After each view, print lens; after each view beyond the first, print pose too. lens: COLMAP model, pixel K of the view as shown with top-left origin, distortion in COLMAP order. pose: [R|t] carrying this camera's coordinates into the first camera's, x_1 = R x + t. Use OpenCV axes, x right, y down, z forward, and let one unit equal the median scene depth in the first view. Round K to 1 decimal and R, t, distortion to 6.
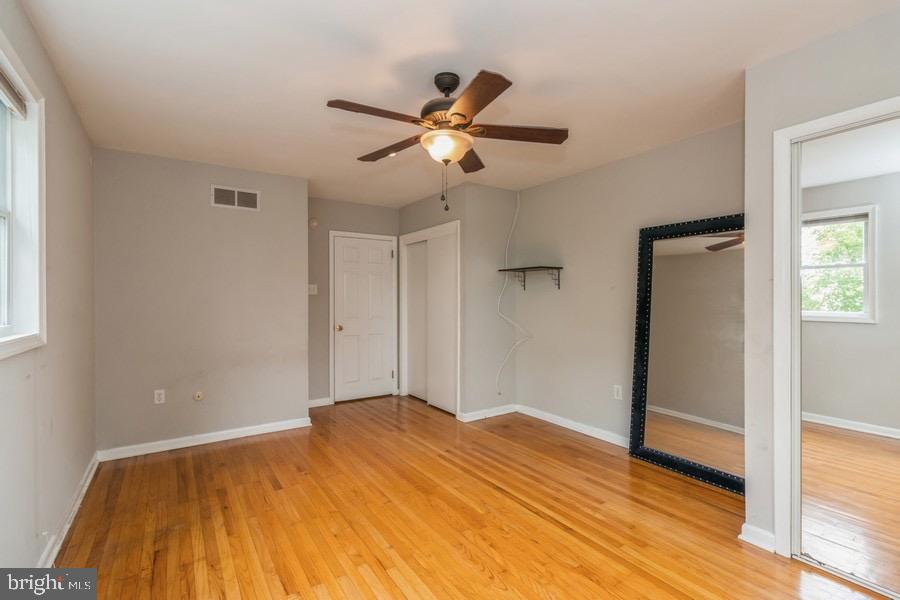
lens RADIAL K [[411.7, 0, 449.0], [0, 411.7, 298.6], [0, 0, 1]] dist [0.004238, -0.002222]
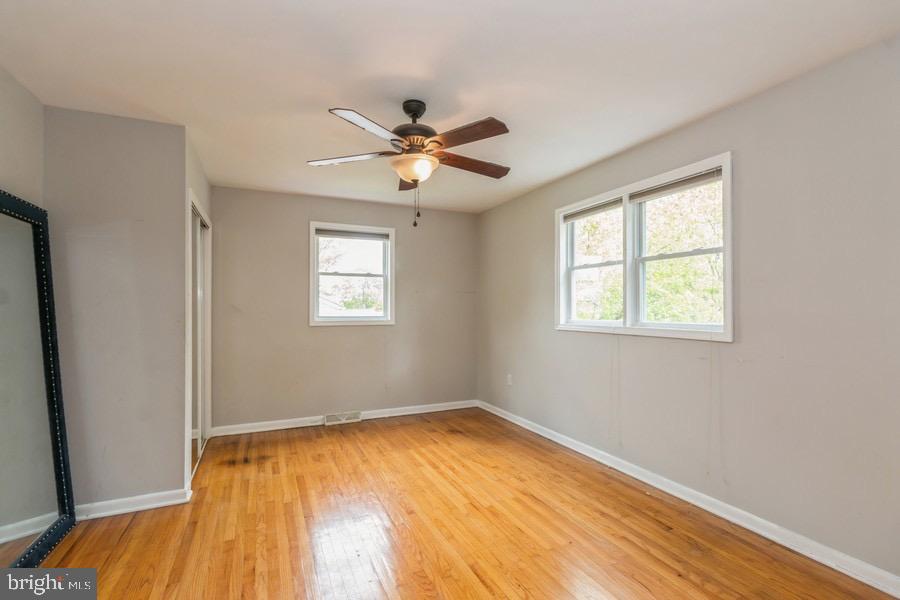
lens RADIAL K [[411.7, 0, 451.6], [0, 411.7, 301.1], [0, 0, 1]] dist [0.004238, -0.002222]
pose [[-0.987377, 0.010247, 0.158055, -0.290792], [0.007242, 0.999782, -0.019580, 0.004168], [-0.158221, -0.018188, -0.987236, 2.180165]]
